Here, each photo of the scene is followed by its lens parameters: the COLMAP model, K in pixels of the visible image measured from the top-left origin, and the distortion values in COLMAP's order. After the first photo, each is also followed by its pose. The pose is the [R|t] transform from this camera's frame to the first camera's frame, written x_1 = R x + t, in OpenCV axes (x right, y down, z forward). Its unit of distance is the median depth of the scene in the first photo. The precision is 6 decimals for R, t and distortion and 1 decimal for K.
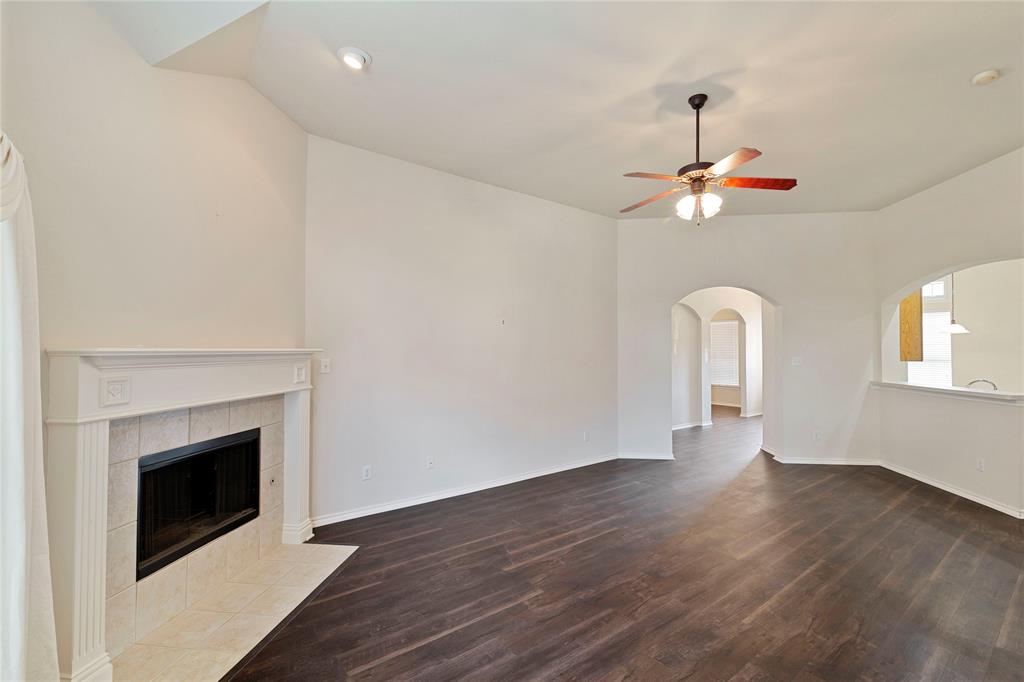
lens RADIAL K [[449.3, 0, 512.0], [0, 449.3, 341.0], [0, 0, 1]] dist [0.000430, 0.000069]
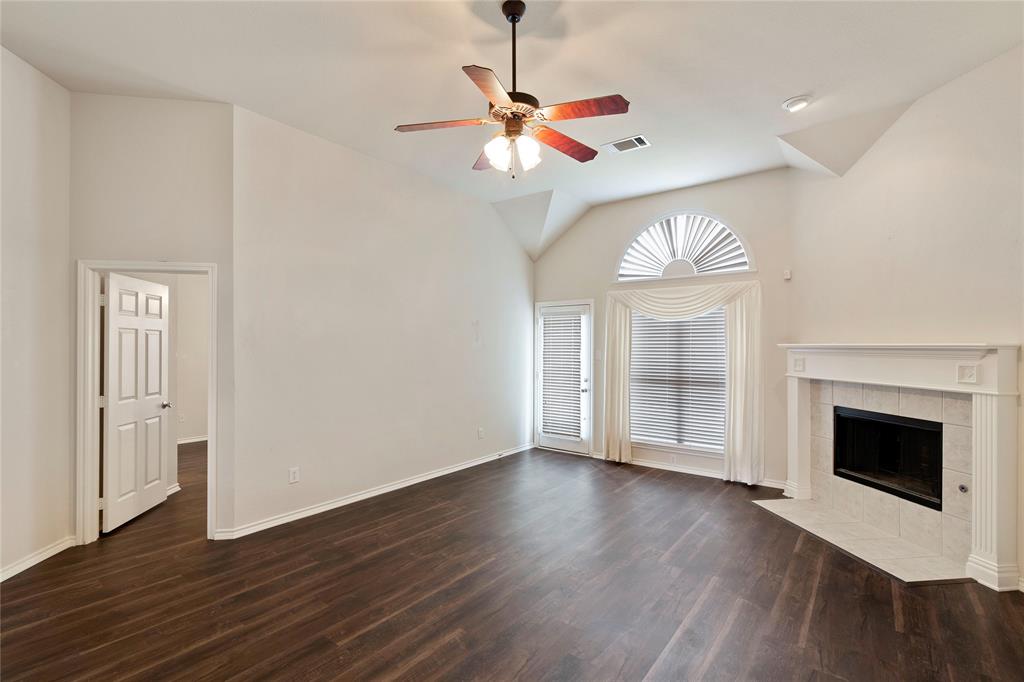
lens RADIAL K [[471.9, 0, 514.5], [0, 471.9, 353.0], [0, 0, 1]] dist [0.000883, 0.000157]
pose [[-0.967555, -0.002019, -0.252654, 0.637314], [0.000096, 0.999965, -0.008361, 0.050331], [0.252662, -0.008114, -0.967521, 1.838545]]
